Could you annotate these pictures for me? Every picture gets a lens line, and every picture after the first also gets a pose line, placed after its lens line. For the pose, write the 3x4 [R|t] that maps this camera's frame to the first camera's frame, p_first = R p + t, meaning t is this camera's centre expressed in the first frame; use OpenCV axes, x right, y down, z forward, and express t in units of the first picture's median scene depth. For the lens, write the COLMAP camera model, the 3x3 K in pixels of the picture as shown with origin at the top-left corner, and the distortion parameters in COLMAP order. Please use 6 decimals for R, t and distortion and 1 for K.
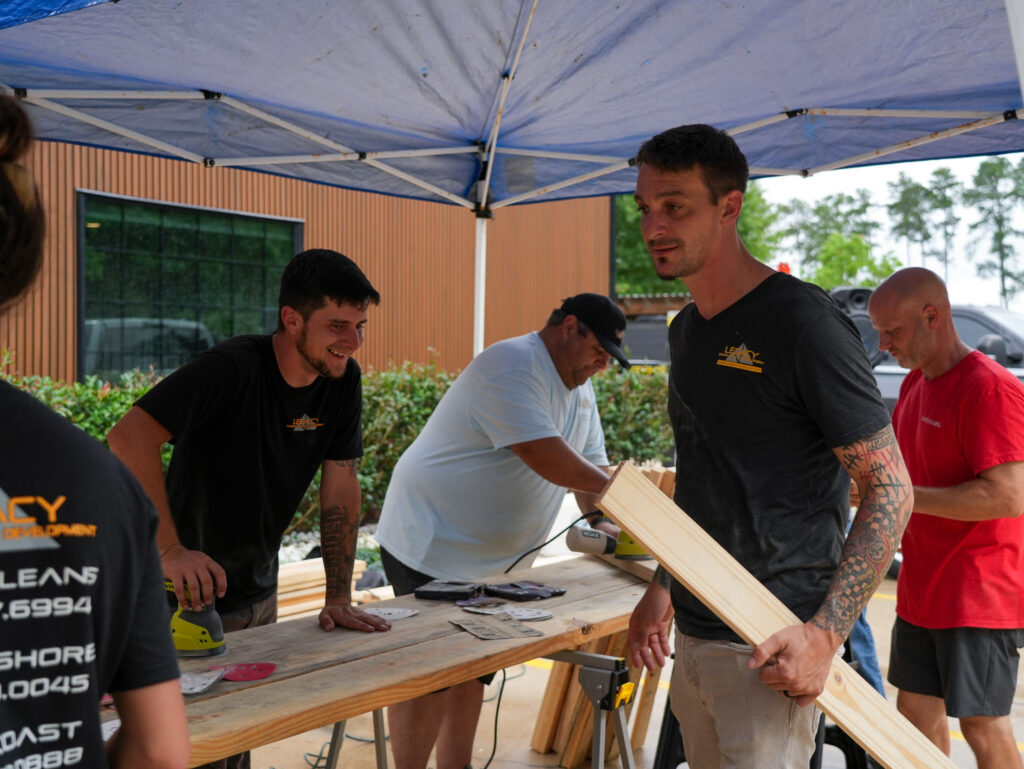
lens RADIAL K [[1389.5, 0, 506.6], [0, 1389.5, 387.5], [0, 0, 1]] dist [0.080429, 0.000000]
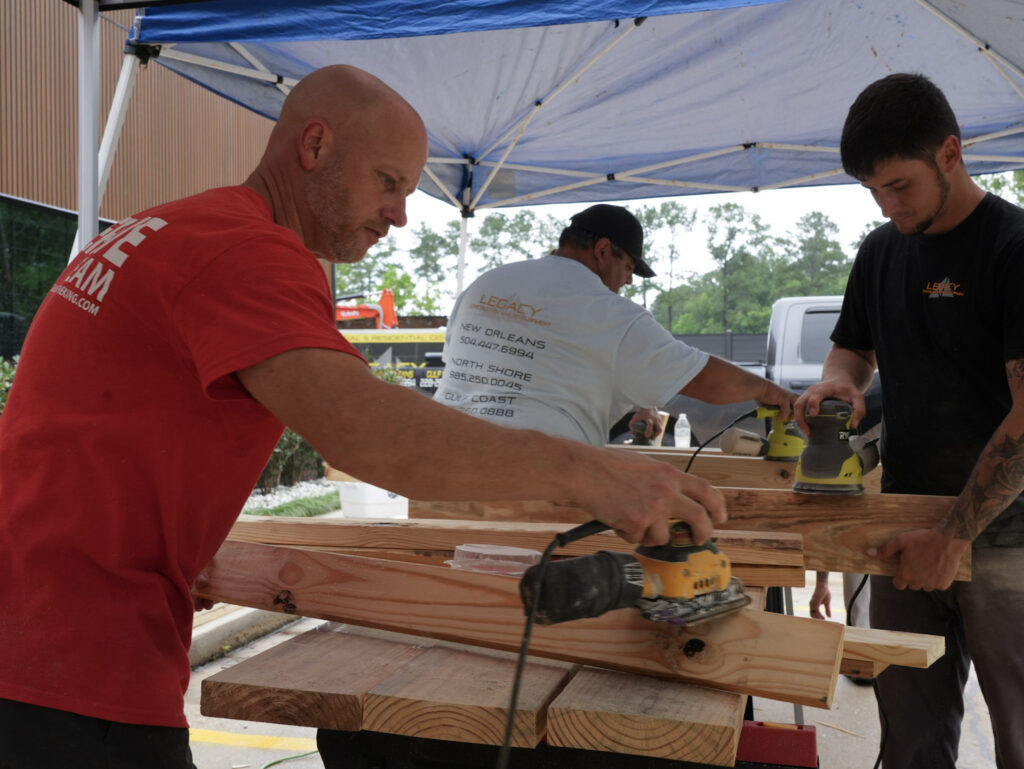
lens RADIAL K [[1242.3, 0, 521.6], [0, 1242.3, 391.1], [0, 0, 1]] dist [0.039973, 0.000000]
pose [[0.932316, -0.008905, 0.361534, -0.394595], [0.014418, 0.999817, -0.012553, 0.049137], [-0.361356, 0.016916, 0.932274, -0.043265]]
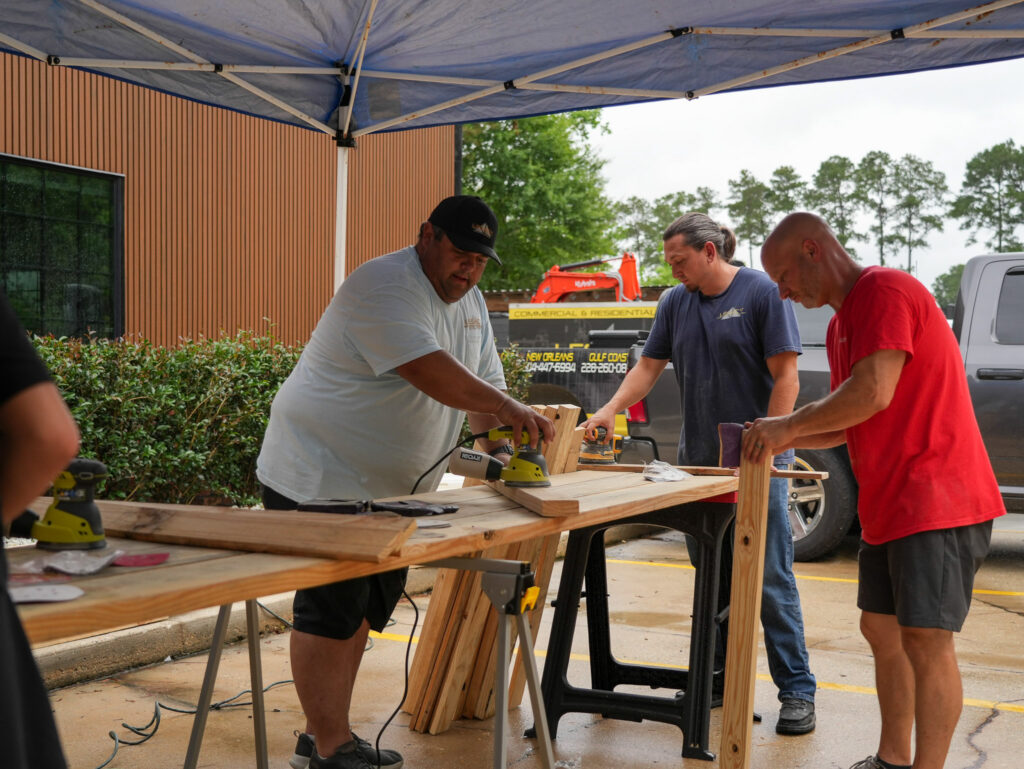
lens RADIAL K [[1512.5, 0, 522.6], [0, 1512.5, 378.2], [0, 0, 1]] dist [0.064354, 0.000000]
pose [[0.991445, -0.000359, 0.130523, -0.033655], [0.002375, 0.999880, -0.015295, 0.051423], [-0.130501, 0.015474, 0.991327, -0.016668]]
